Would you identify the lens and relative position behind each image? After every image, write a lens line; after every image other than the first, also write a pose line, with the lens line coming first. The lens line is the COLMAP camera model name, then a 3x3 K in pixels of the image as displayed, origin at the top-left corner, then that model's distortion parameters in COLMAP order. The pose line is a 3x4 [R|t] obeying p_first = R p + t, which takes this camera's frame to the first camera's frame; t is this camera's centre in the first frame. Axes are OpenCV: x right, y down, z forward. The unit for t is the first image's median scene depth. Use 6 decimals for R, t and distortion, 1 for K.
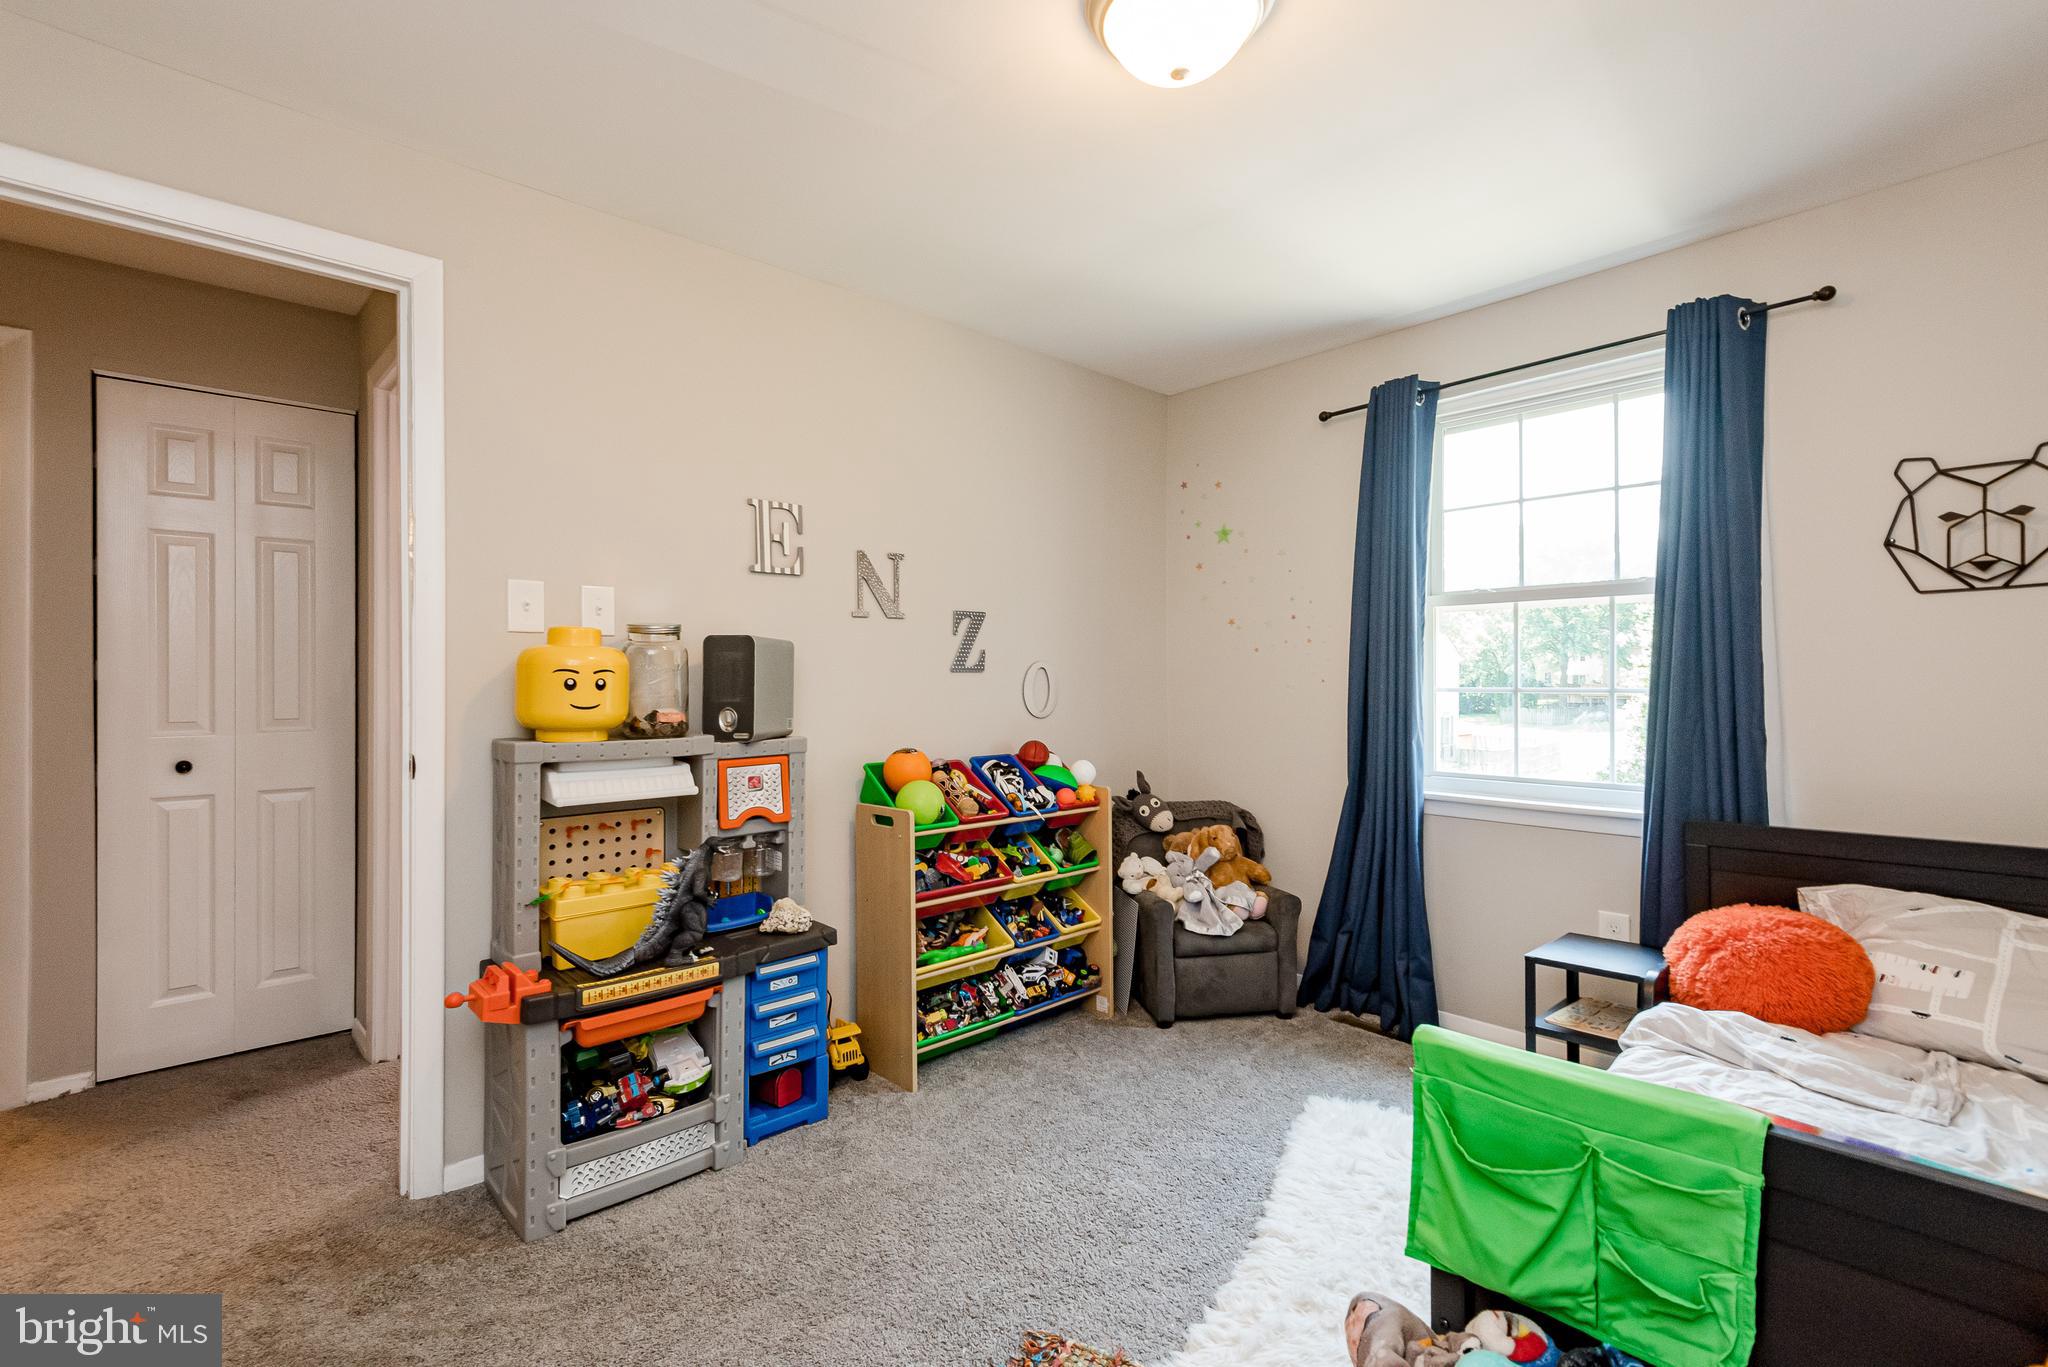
lens RADIAL K [[926.7, 0, 1024.8], [0, 926.7, 680.3], [0, 0, 1]] dist [0.014940, -0.000339]
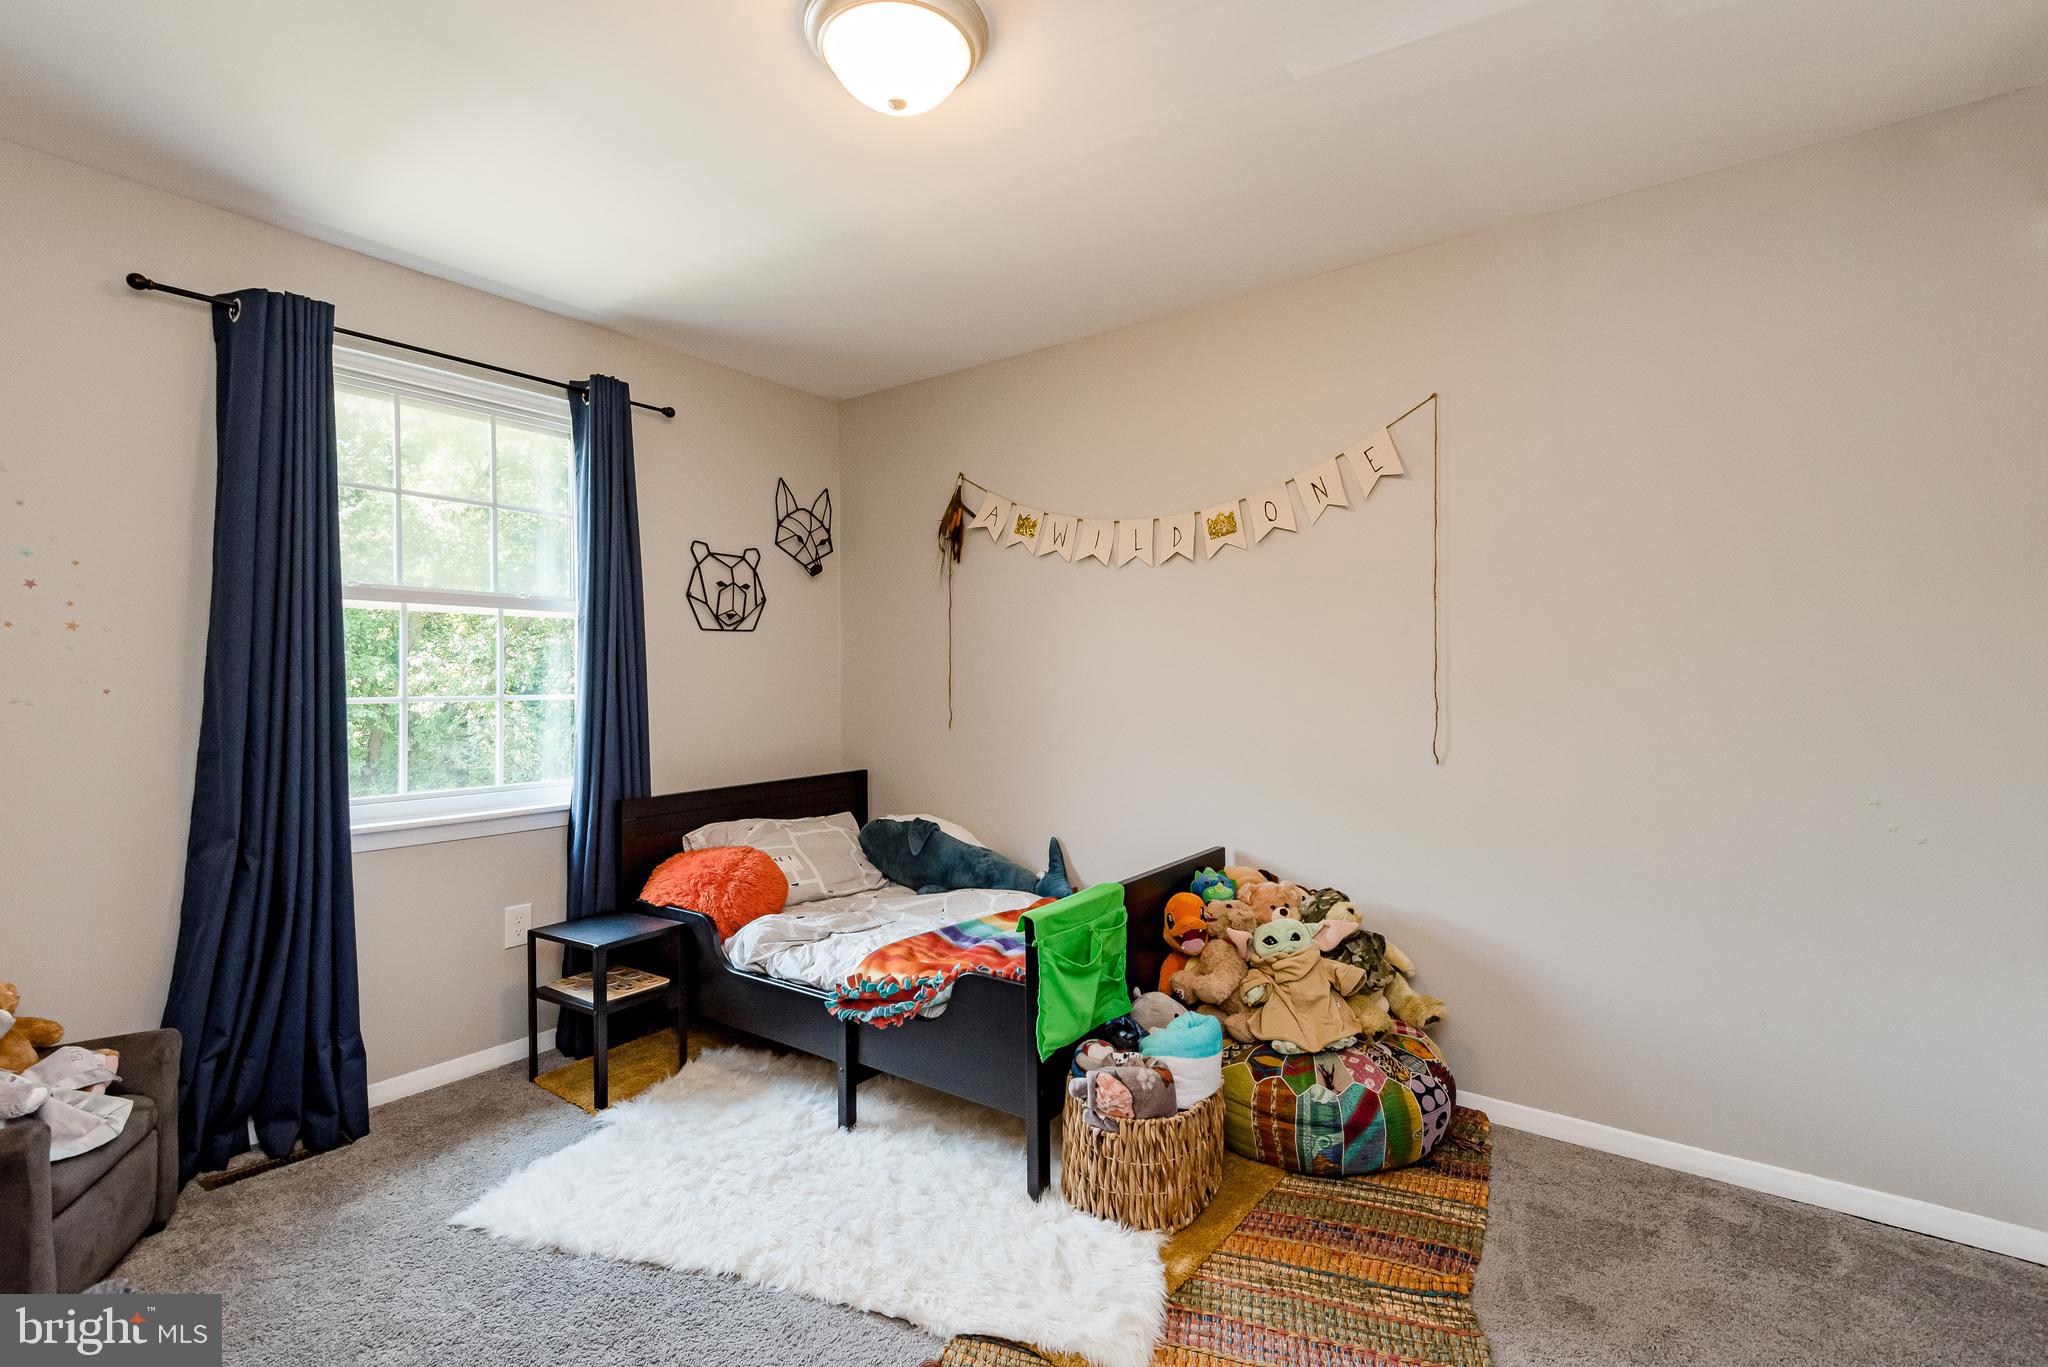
lens RADIAL K [[926.7, 0, 1026.0], [0, 926.7, 677.2], [0, 0, 1]] dist [0.014940, -0.000339]
pose [[-0.184926, 0.004477, 0.982742, -0.634400], [0.001845, 0.999989, -0.004209, -0.007844], [-0.982751, 0.001035, -0.184933, 0.754670]]
